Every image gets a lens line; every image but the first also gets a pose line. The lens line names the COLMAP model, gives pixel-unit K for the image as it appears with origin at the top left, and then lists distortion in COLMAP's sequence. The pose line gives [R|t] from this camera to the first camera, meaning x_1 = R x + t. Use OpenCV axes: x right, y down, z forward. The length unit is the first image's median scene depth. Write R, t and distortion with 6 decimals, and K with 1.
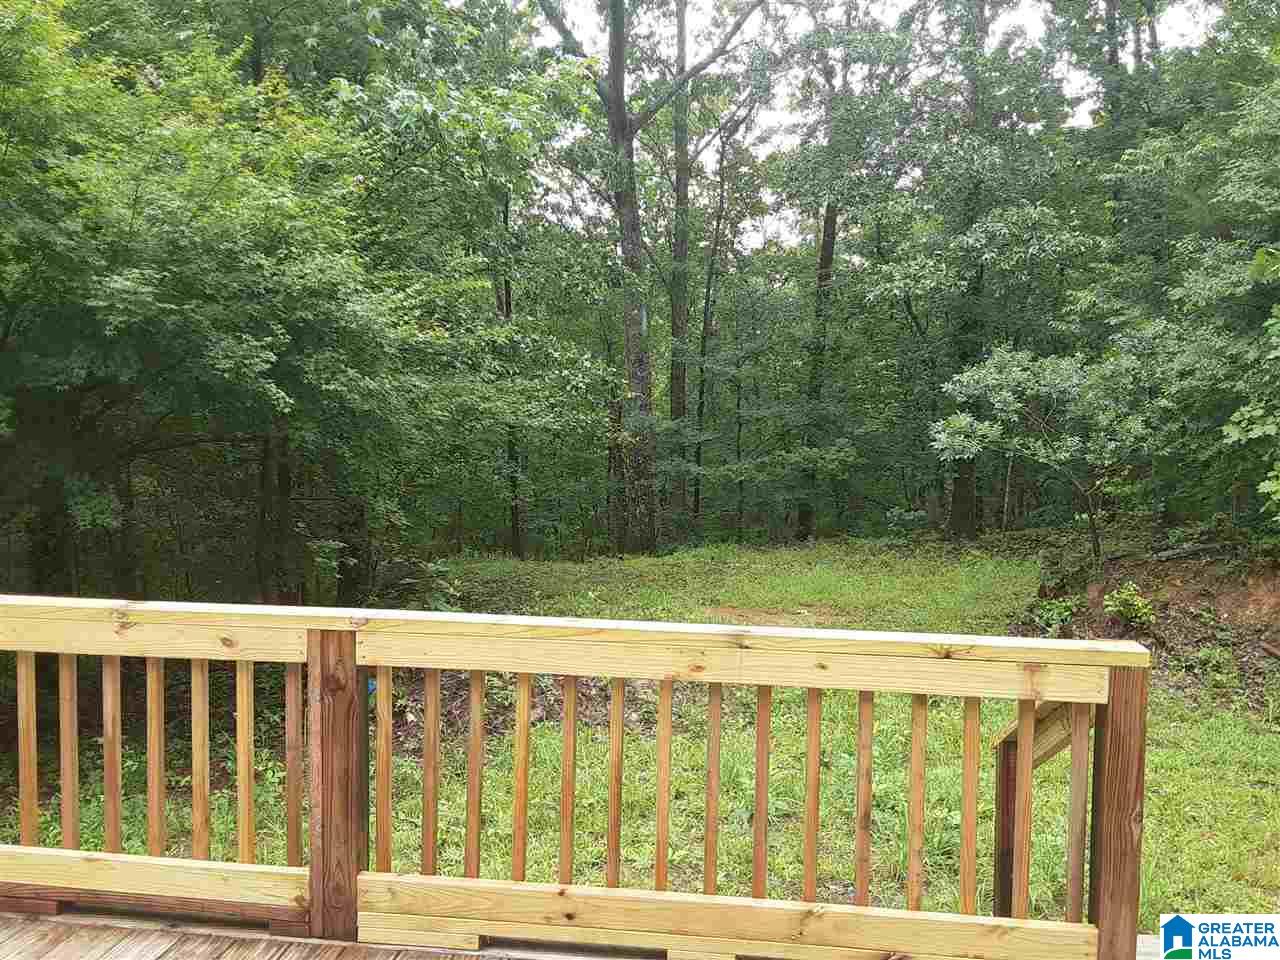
lens RADIAL K [[1025.9, 0, 639.4], [0, 1025.9, 479.8], [0, 0, 1]] dist [0.038778, -0.004675]
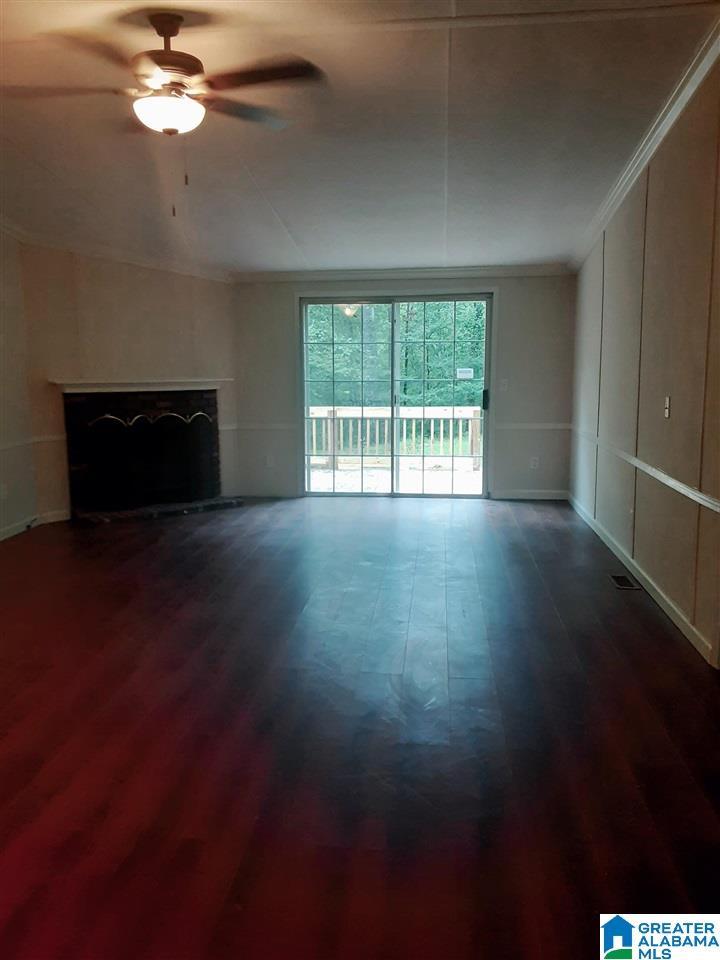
lens RADIAL K [[769.4, 0, 360.3], [0, 769.4, 479.3], [0, 0, 1]] dist [0.038778, -0.004675]
pose [[0.999715, -0.022825, -0.006940, -0.133239], [0.023322, 0.996289, 0.082857, 0.172813], [0.005023, -0.082995, 0.996537, -2.936968]]
